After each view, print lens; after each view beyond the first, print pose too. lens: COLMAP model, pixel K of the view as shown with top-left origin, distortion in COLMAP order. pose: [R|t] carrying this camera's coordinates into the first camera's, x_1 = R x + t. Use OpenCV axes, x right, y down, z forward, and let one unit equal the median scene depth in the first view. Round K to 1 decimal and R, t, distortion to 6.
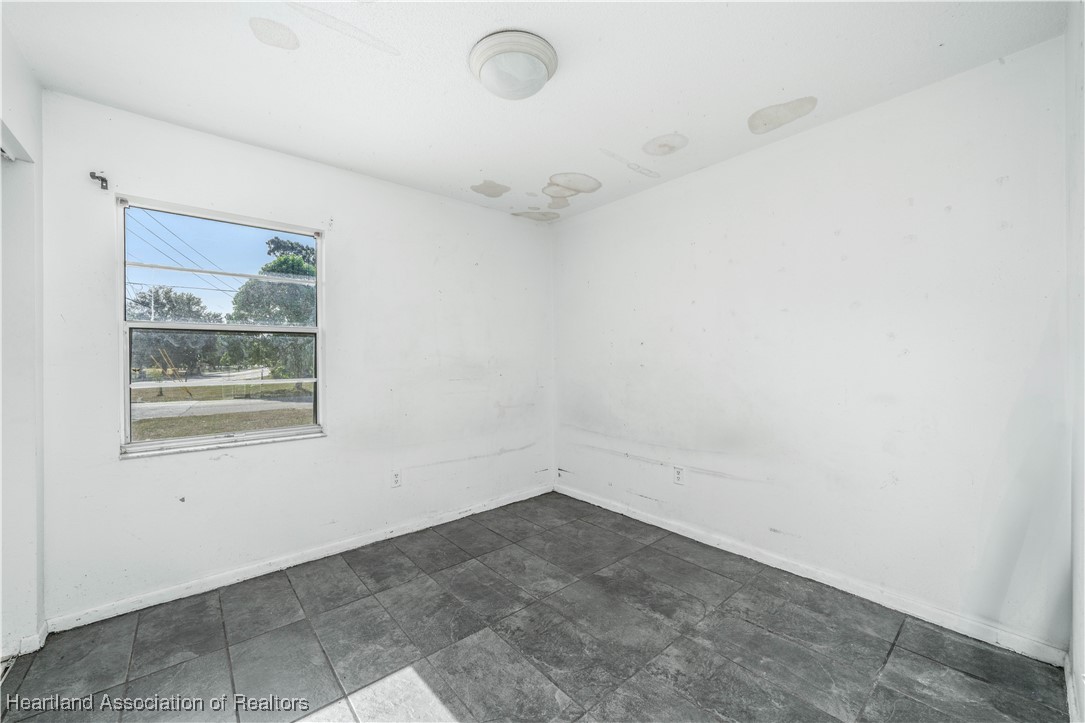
lens RADIAL K [[417.0, 0, 529.9], [0, 417.0, 362.7], [0, 0, 1]] dist [0.010467, 0.000021]
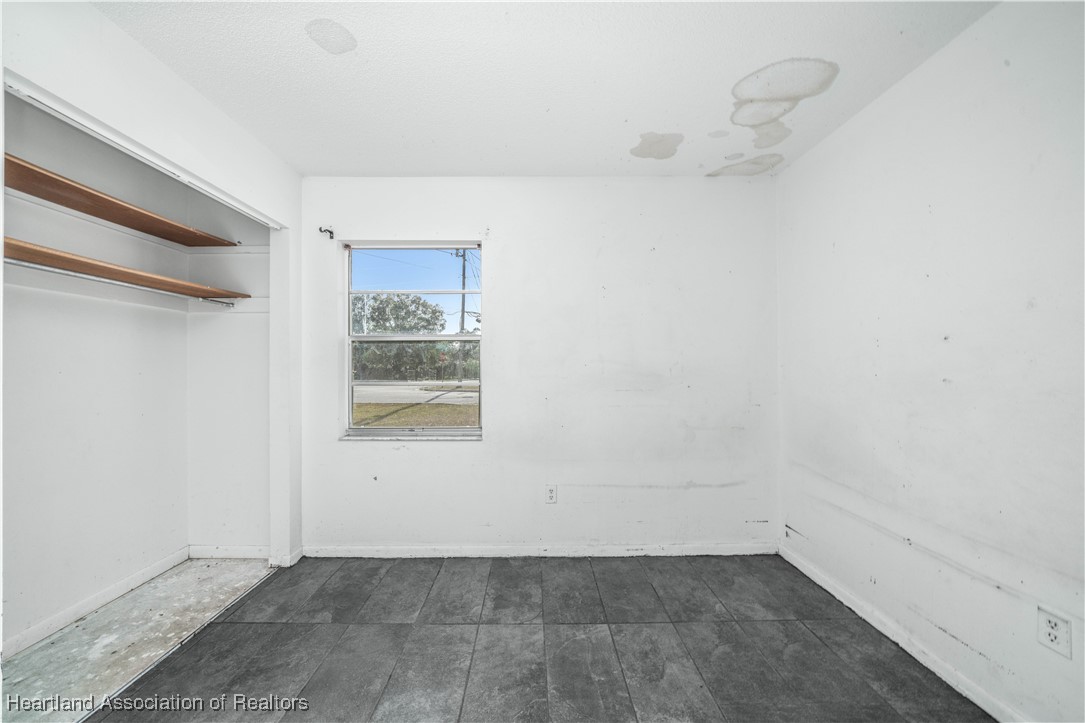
lens RADIAL K [[370.2, 0, 535.9], [0, 370.2, 365.8], [0, 0, 1]] dist [-0.002277, 0.000188]
pose [[0.777860, 0.007273, -0.628395, 0.185564], [-0.009835, 0.999951, -0.000601, -0.007783], [0.628360, 0.006648, 0.777894, 0.372204]]
